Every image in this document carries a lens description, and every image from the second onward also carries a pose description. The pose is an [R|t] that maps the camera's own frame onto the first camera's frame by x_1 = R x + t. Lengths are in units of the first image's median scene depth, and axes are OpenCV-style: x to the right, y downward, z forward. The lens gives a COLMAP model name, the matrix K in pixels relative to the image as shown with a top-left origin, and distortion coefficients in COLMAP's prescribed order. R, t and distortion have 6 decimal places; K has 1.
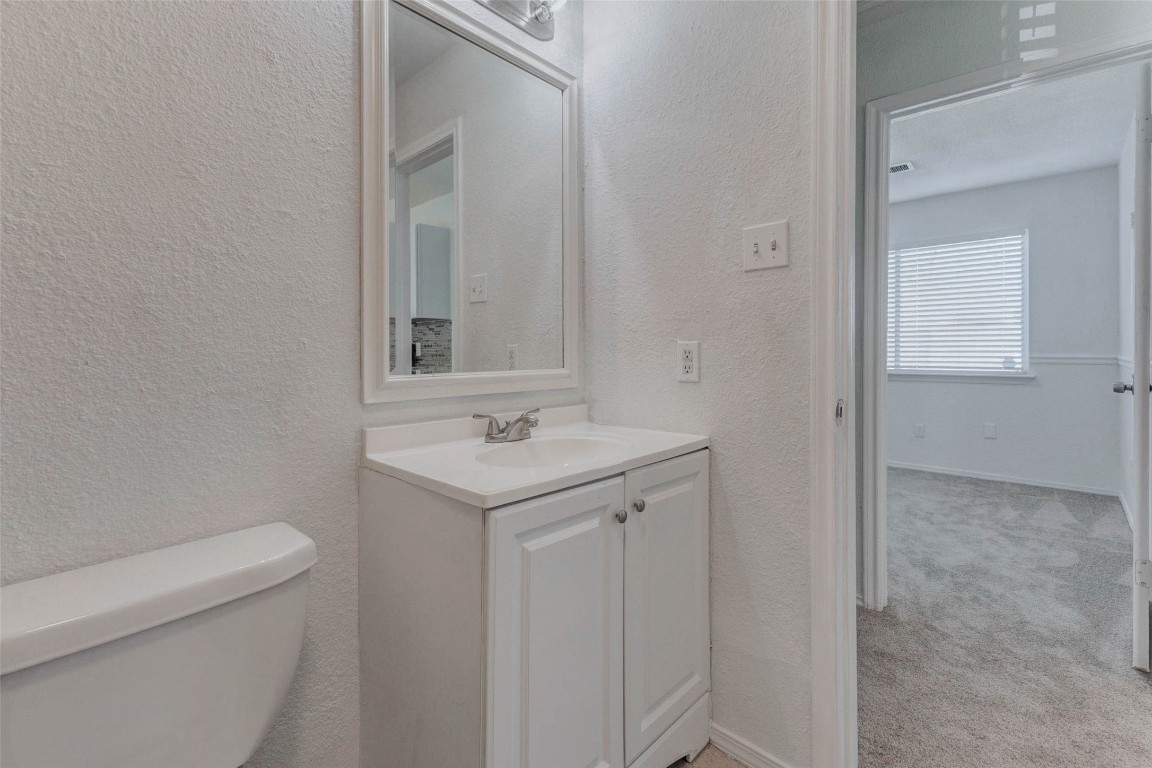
lens RADIAL K [[508.3, 0, 571.5], [0, 508.3, 352.5], [0, 0, 1]] dist [0.014081, 0.000077]
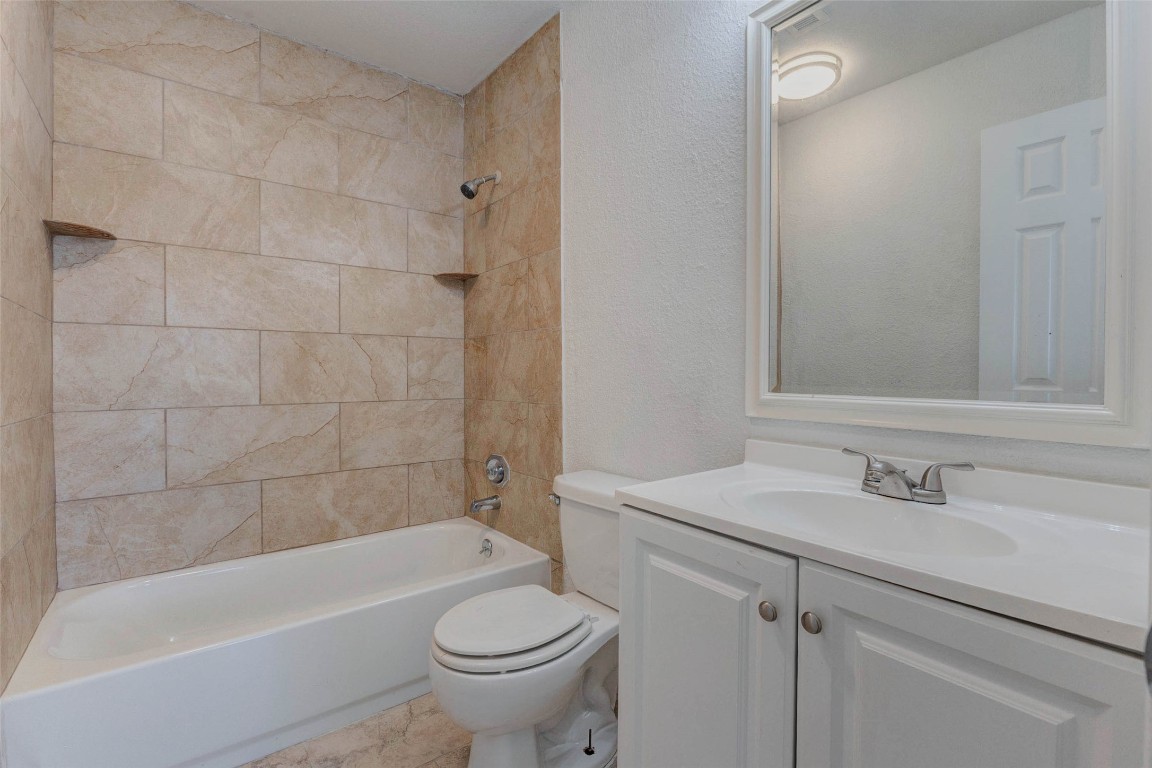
lens RADIAL K [[527.9, 0, 577.8], [0, 527.9, 380.5], [0, 0, 1]] dist [0.000537, -0.000277]
pose [[-0.154736, 0.017913, -0.987793, 0.748514], [-0.004706, 0.999811, 0.018868, 0.002311], [0.987945, 0.007568, -0.154622, 0.775756]]
